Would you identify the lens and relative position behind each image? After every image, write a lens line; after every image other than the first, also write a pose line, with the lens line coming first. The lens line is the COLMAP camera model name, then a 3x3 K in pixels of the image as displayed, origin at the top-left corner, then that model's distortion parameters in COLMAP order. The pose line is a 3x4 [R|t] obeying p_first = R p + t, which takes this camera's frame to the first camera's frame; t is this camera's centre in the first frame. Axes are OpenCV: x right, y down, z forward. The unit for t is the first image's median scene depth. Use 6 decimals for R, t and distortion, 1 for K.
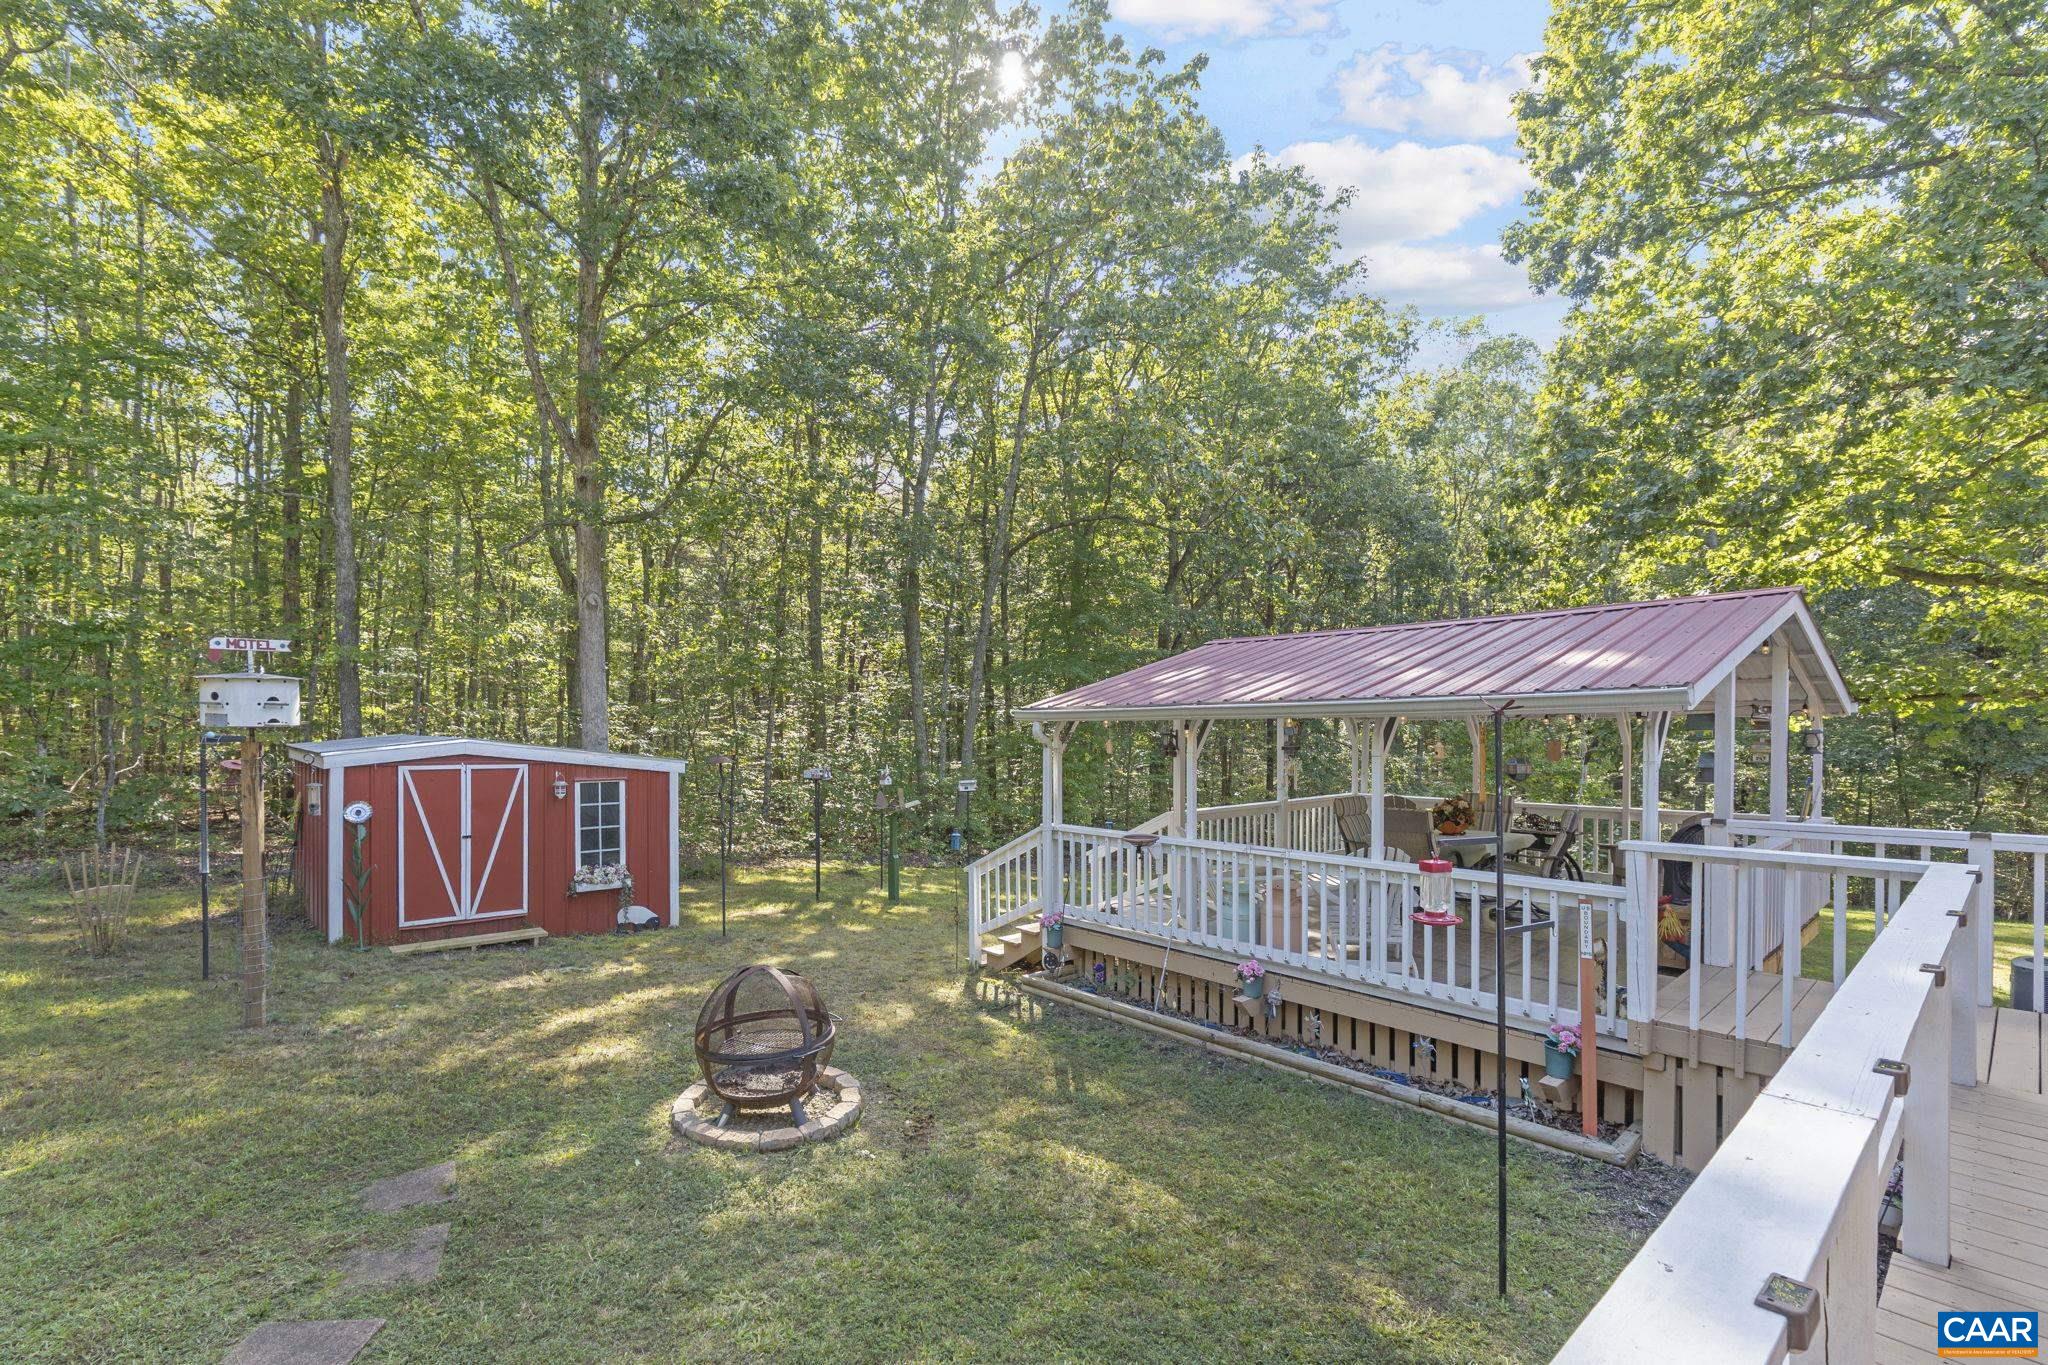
lens RADIAL K [[894.3, 0, 994.1], [0, 894.3, 736.9], [0, 0, 1]] dist [-0.004132, -0.000366]
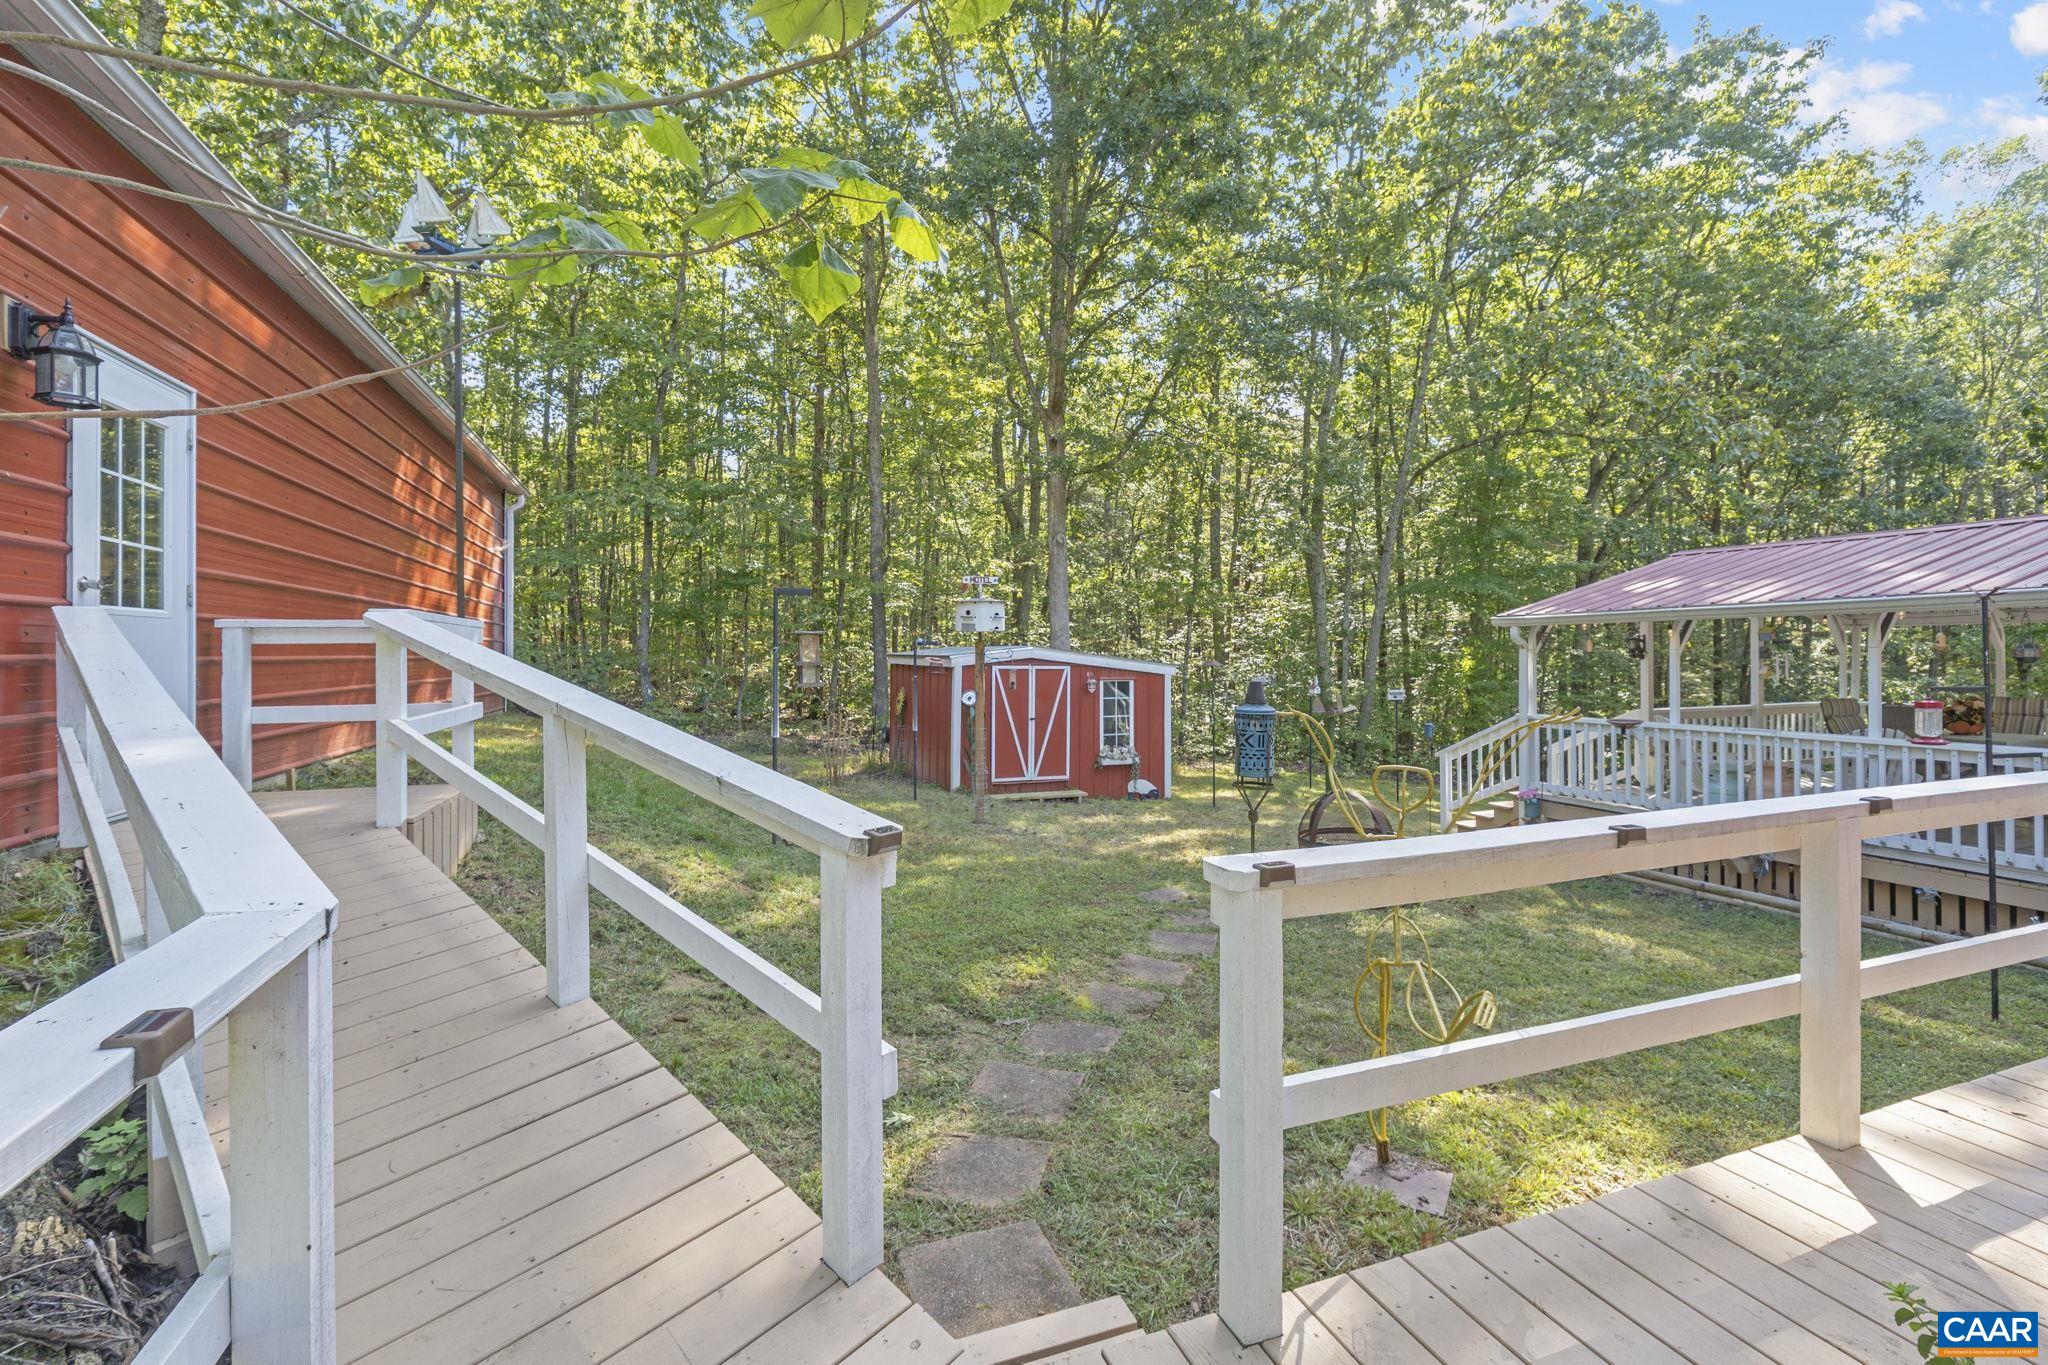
lens RADIAL K [[893.4, 0, 1038.7], [0, 893.4, 650.6], [0, 0, 1]] dist [-0.005084, -0.000778]
pose [[0.940901, -0.003291, -0.338665, -0.099118], [-0.000928, 0.999924, -0.012296, 0.020248], [0.338679, 0.011883, 0.940827, -0.223582]]
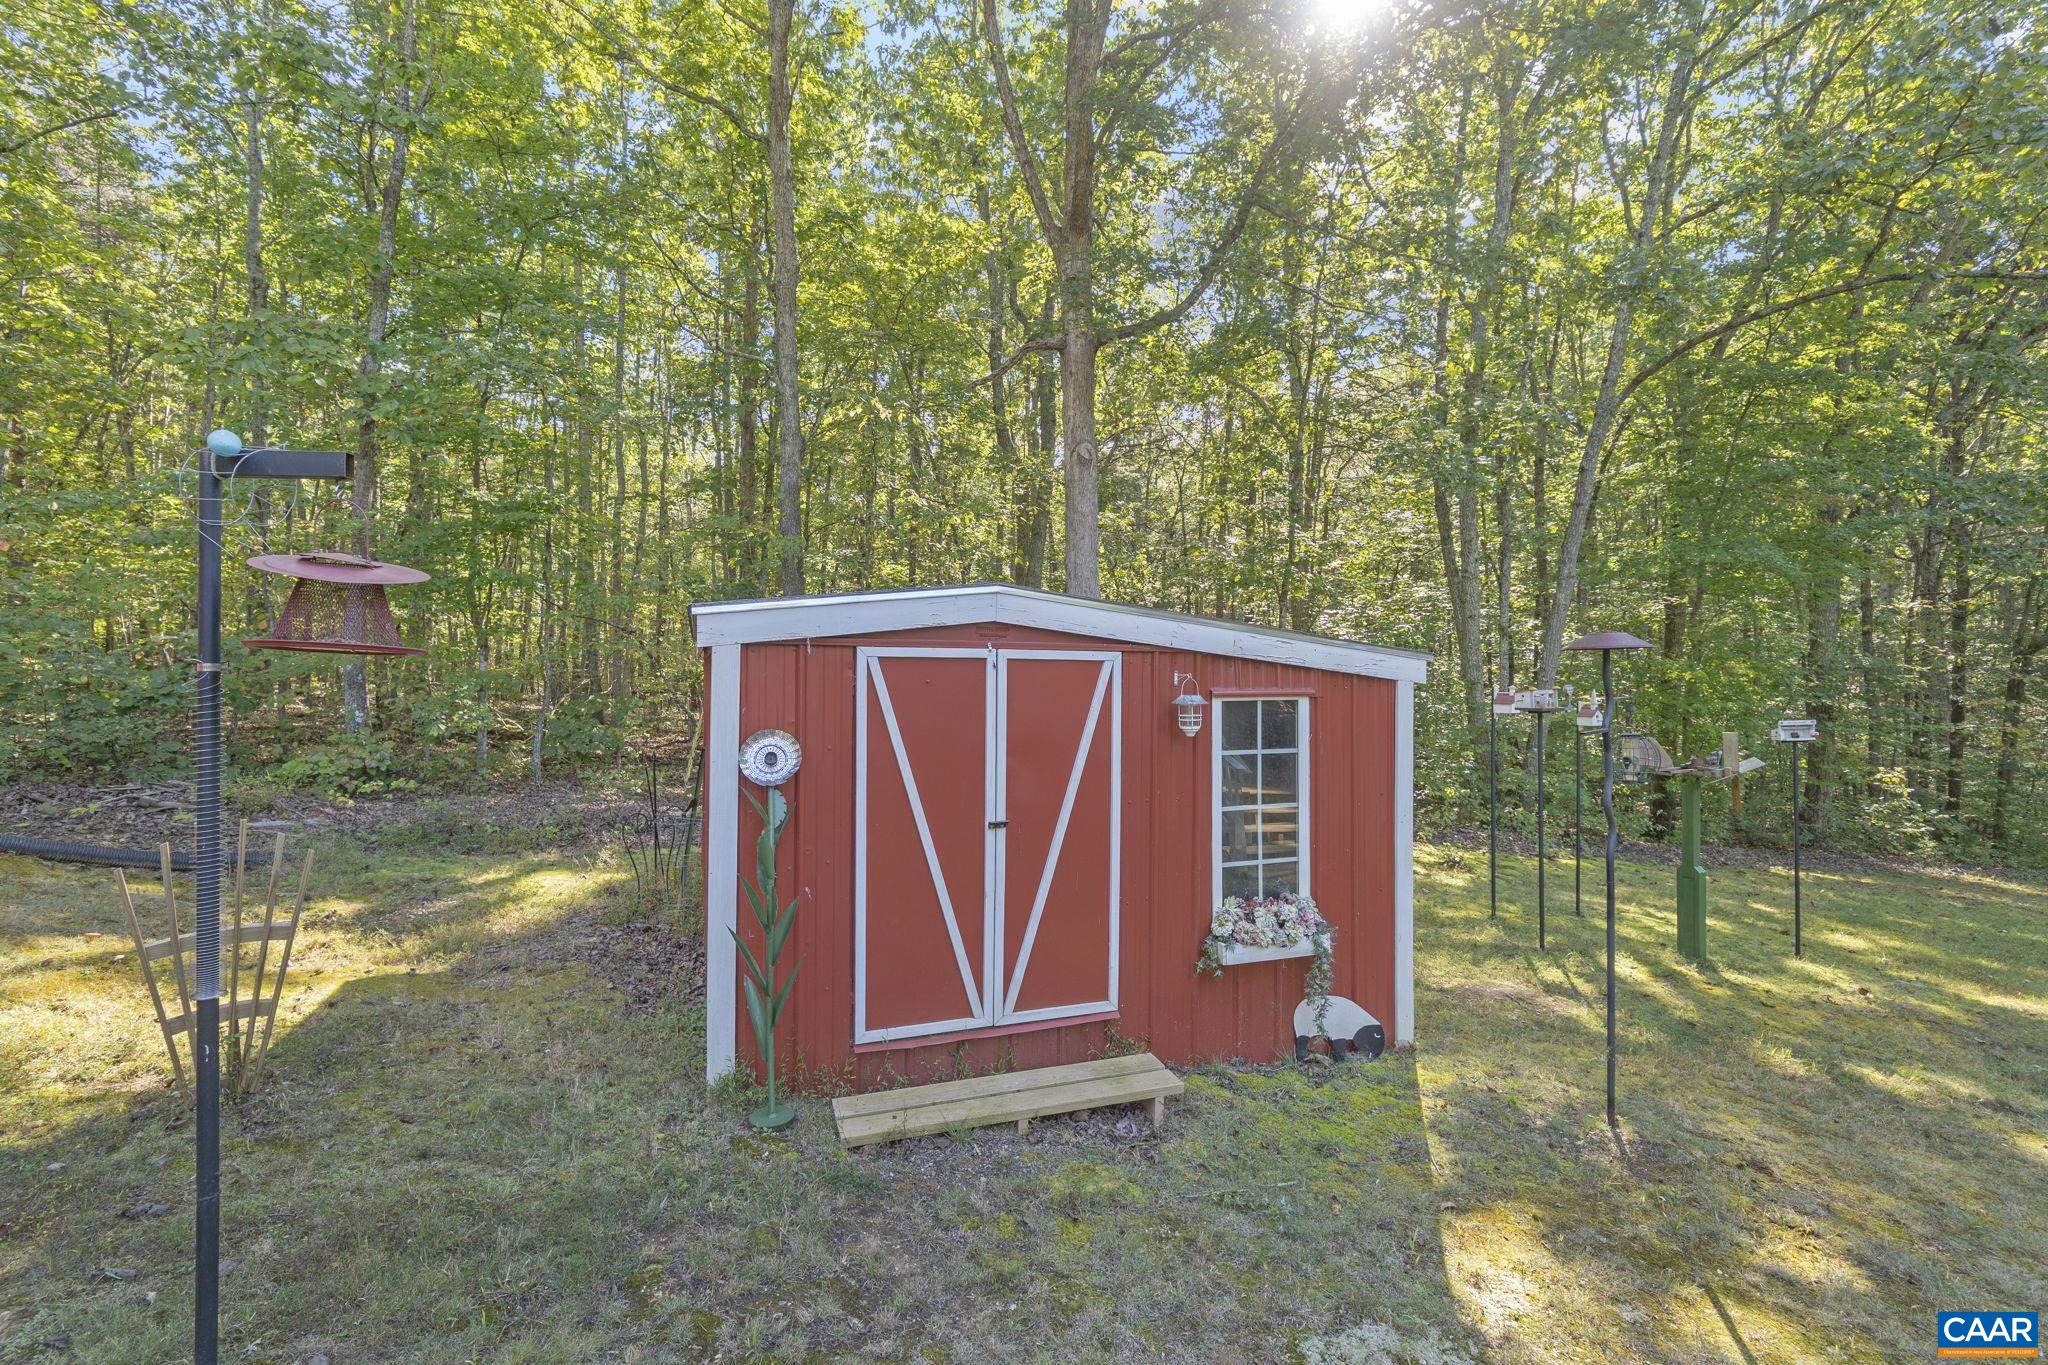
lens RADIAL K [[893.4, 0, 1038.7], [0, 893.4, 650.6], [0, 0, 1]] dist [-0.005084, -0.000778]
pose [[0.929703, -0.004493, -0.368283, -0.343615], [-0.005098, 0.999673, -0.025065, 0.034596], [0.368275, 0.025181, 0.929376, 0.508706]]
